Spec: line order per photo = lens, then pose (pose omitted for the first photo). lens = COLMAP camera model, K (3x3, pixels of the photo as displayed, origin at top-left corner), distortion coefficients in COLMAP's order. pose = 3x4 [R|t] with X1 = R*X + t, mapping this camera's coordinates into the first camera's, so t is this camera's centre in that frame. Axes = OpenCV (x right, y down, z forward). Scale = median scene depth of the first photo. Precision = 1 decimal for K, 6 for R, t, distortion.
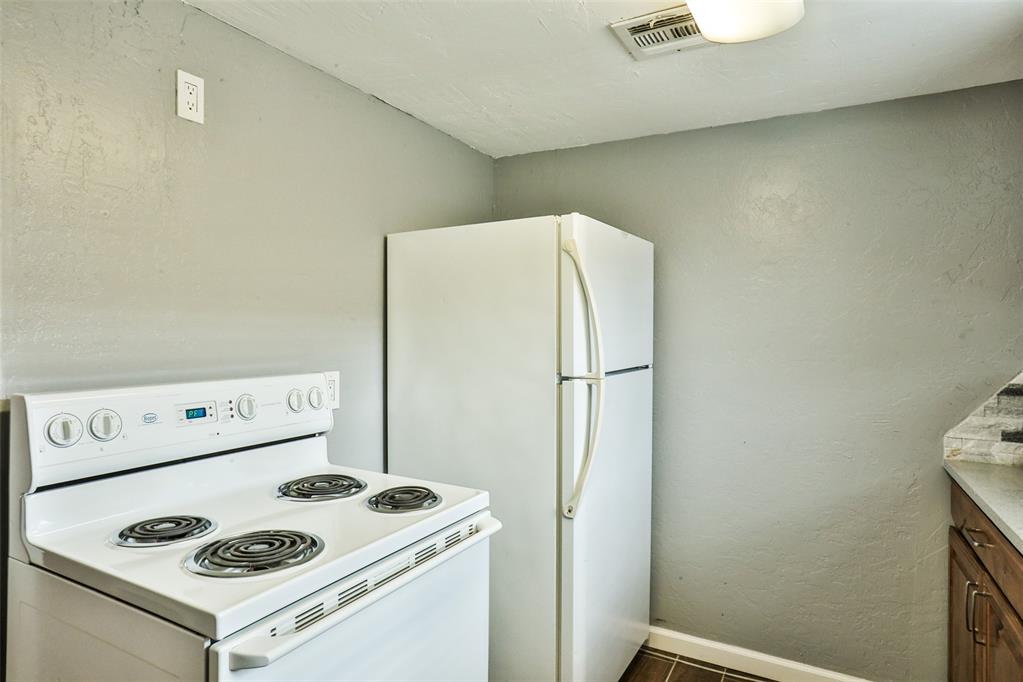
lens RADIAL K [[596.7, 0, 509.7], [0, 596.7, 337.2], [0, 0, 1]] dist [-0.046747, 0.038590]
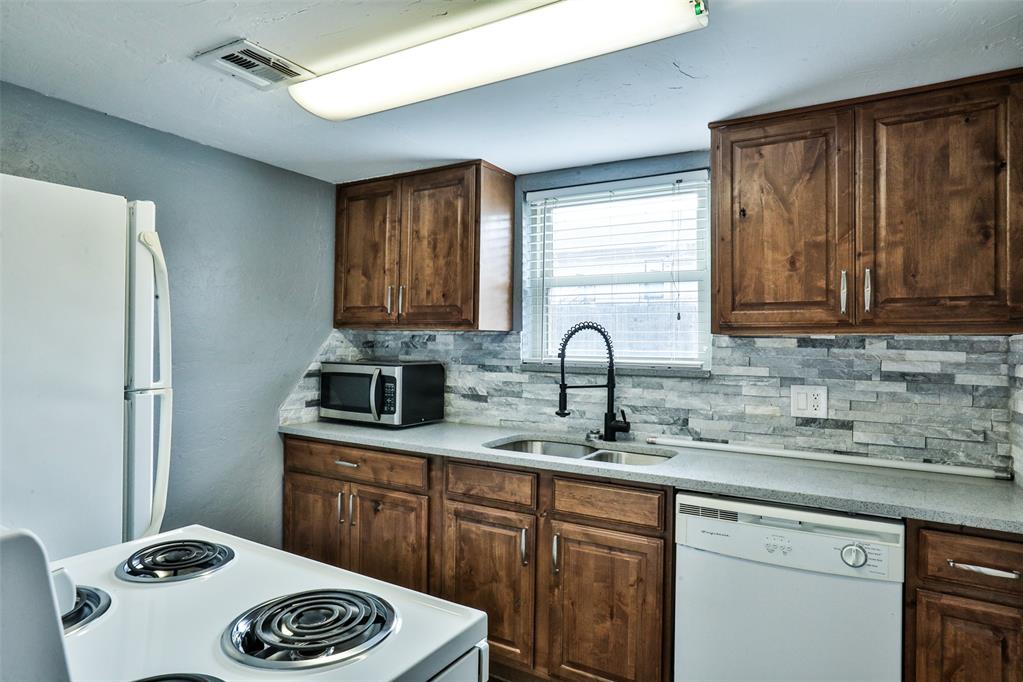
lens RADIAL K [[596.7, 0, 509.7], [0, 596.7, 342.1], [0, 0, 1]] dist [-0.046747, 0.038590]
pose [[0.023943, -0.007536, 0.999685, -0.710966], [-0.006776, 0.999947, 0.007700, -0.011166], [-0.999690, -0.006958, 0.023890, 0.428789]]
